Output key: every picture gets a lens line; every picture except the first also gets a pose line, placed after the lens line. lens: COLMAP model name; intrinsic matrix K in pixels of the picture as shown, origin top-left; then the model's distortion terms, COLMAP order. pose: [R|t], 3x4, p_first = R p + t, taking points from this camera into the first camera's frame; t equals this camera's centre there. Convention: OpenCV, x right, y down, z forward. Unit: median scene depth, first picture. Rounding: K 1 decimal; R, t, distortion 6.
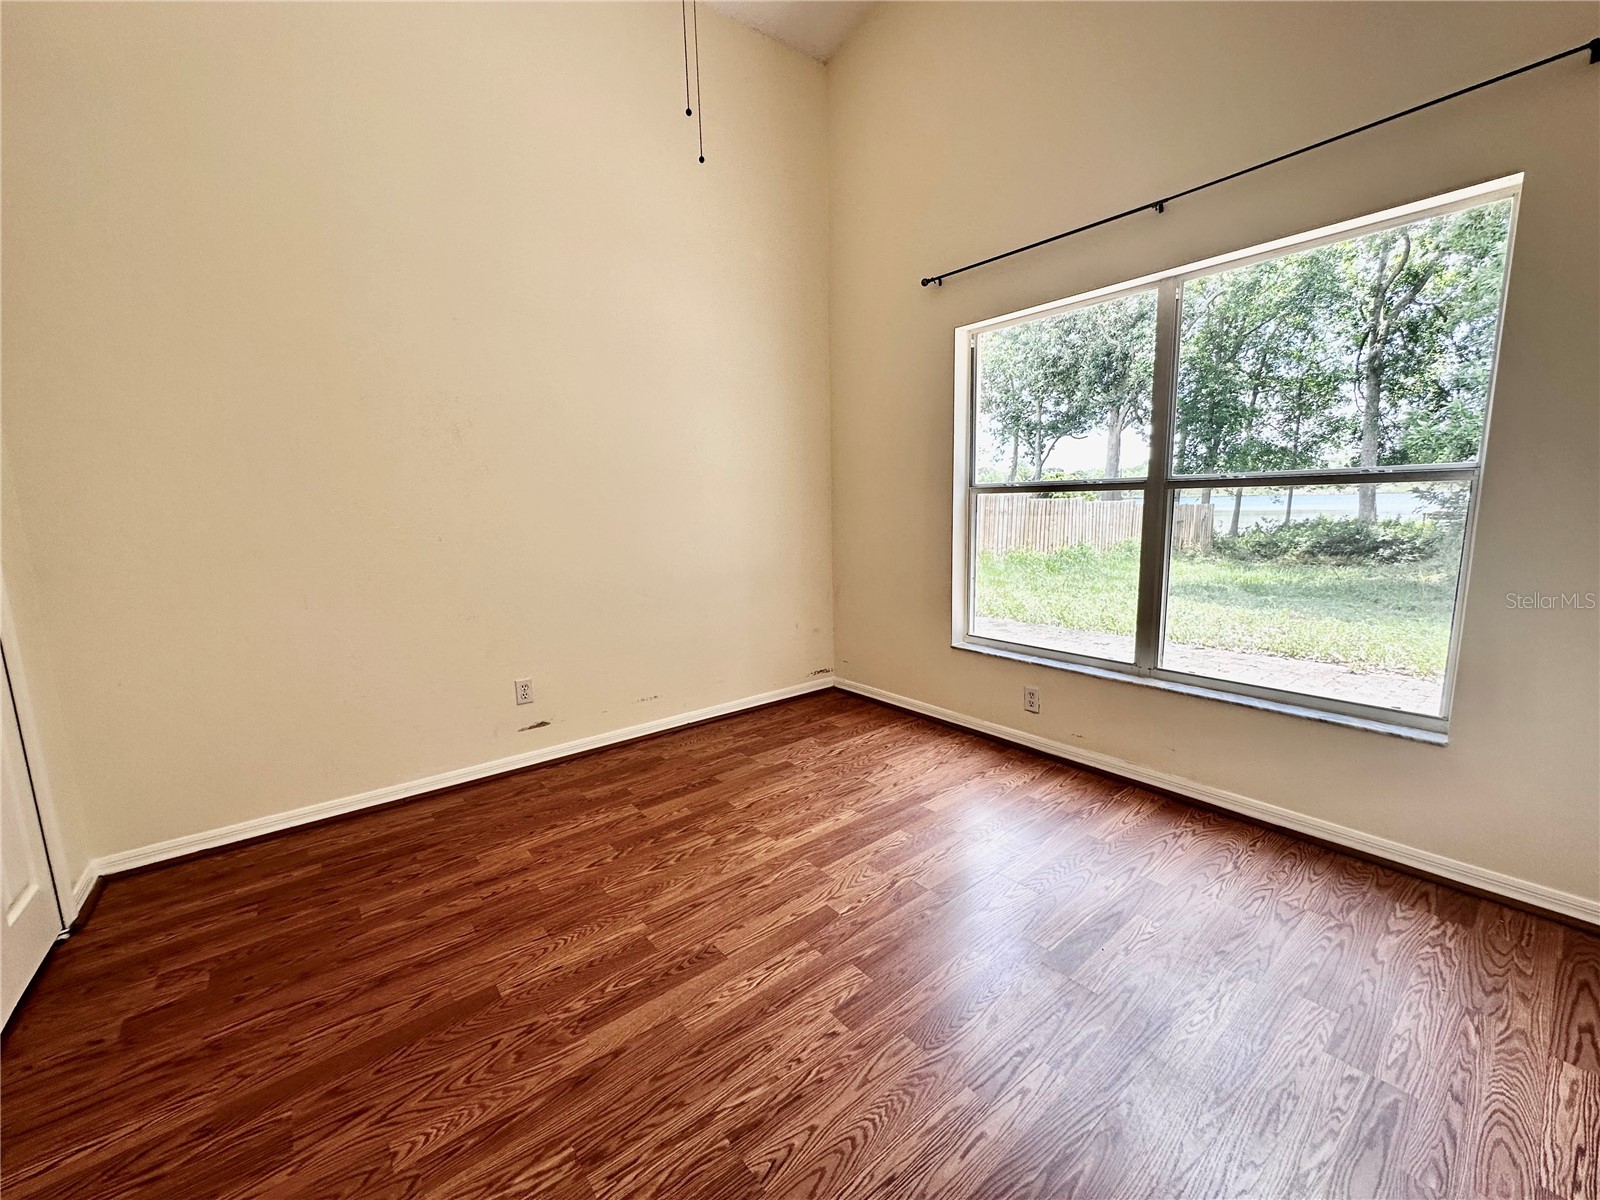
lens RADIAL K [[642.3, 0, 799.5], [0, 642.3, 601.8], [0, 0, 1]] dist [-0.005780, 0.001218]
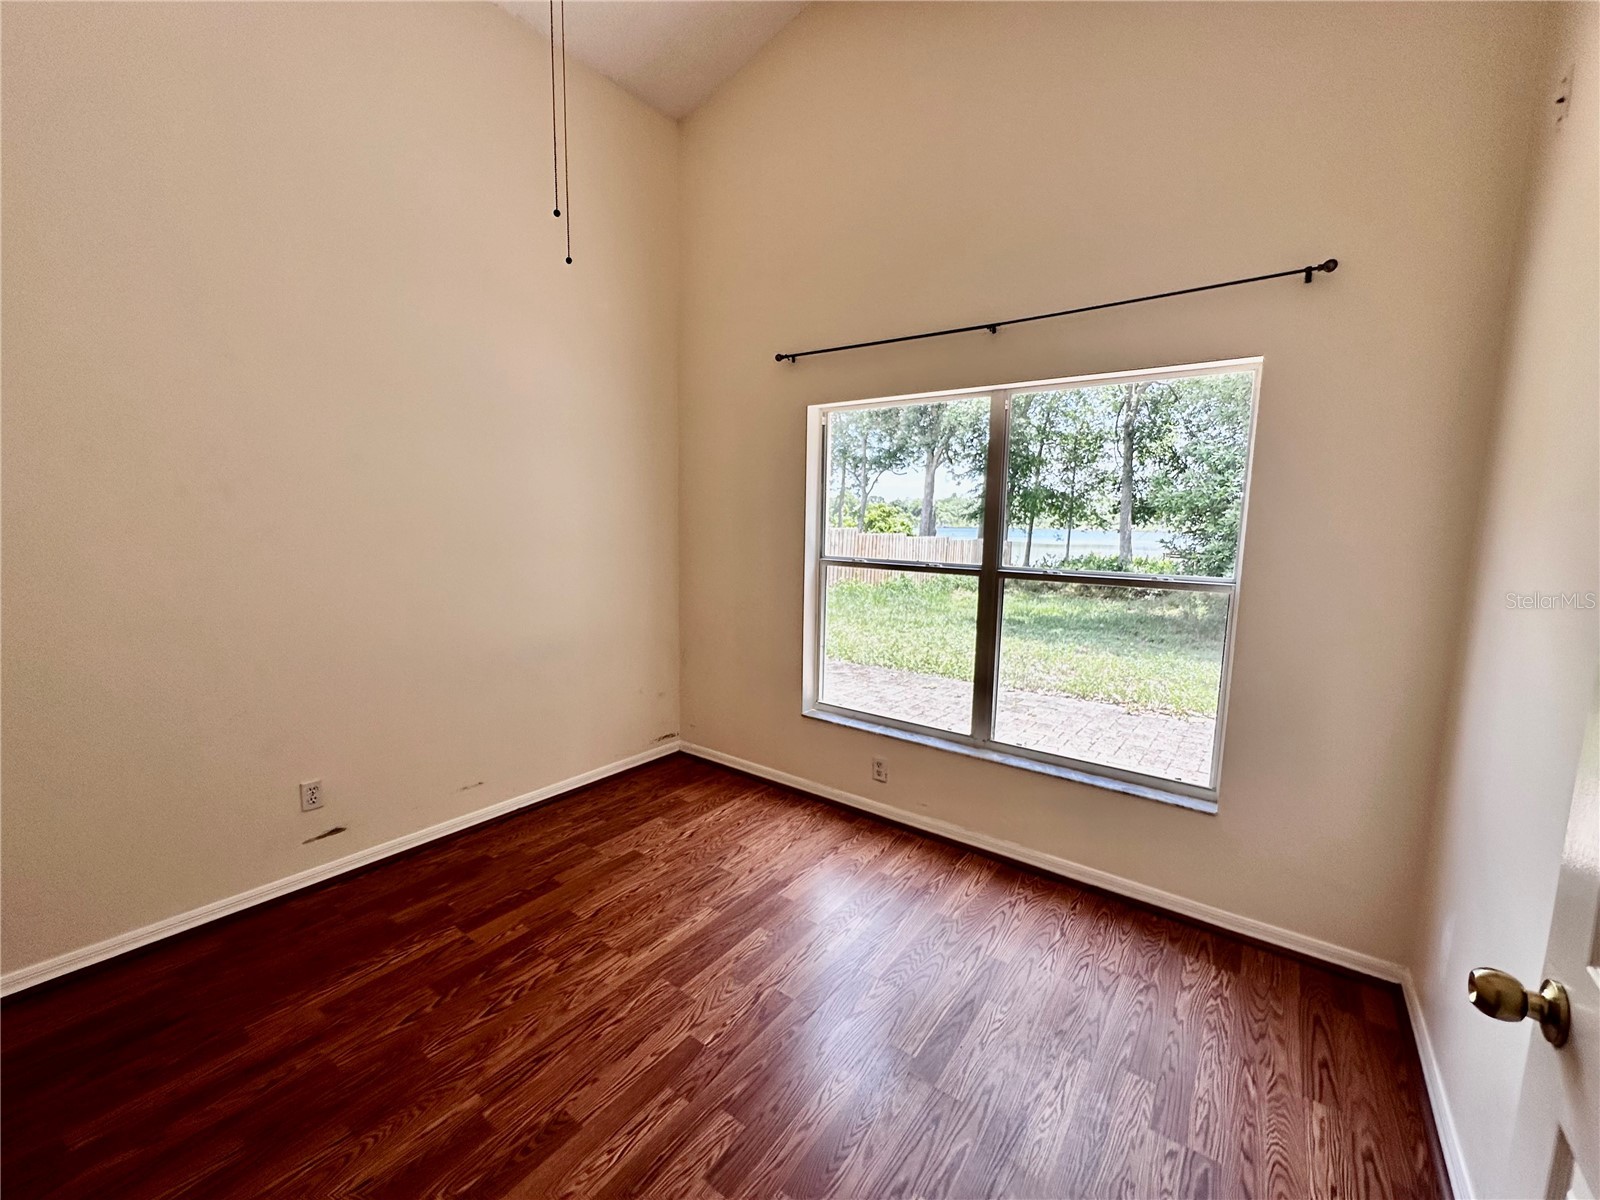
lens RADIAL K [[646.6, 0, 801.4], [0, 646.6, 600.2], [0, 0, 1]] dist [-0.008161, 0.000515]
pose [[0.965601, 0.009435, 0.259856, -0.034175], [-0.001086, 0.999479, -0.032254, -0.090101], [-0.260024, 0.030862, 0.965109, 0.019714]]
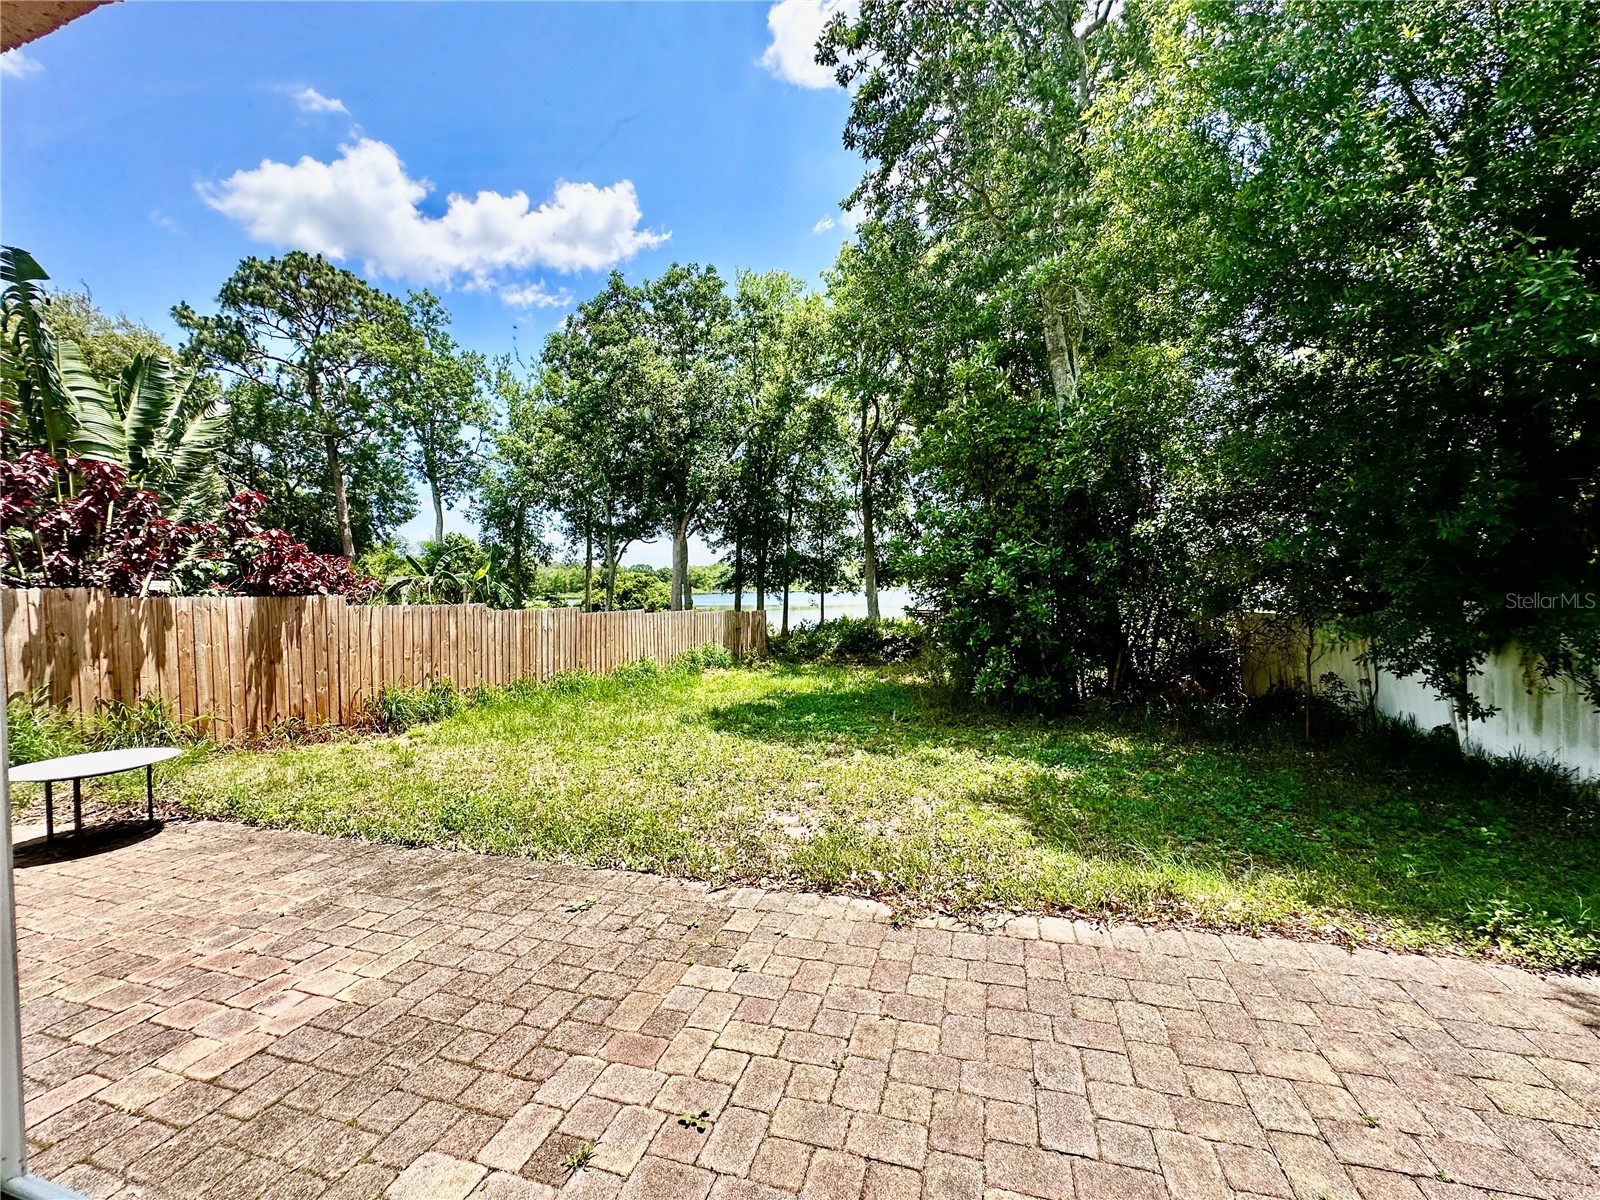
lens RADIAL K [[642.3, 0, 799.5], [0, 642.3, 601.8], [0, 0, 1]] dist [-0.005780, 0.001218]
pose [[0.819999, -0.003264, 0.572355, 0.574072], [0.085969, 0.989342, -0.117523, -0.264857], [-0.565871, 0.145573, 0.811540, 0.669383]]
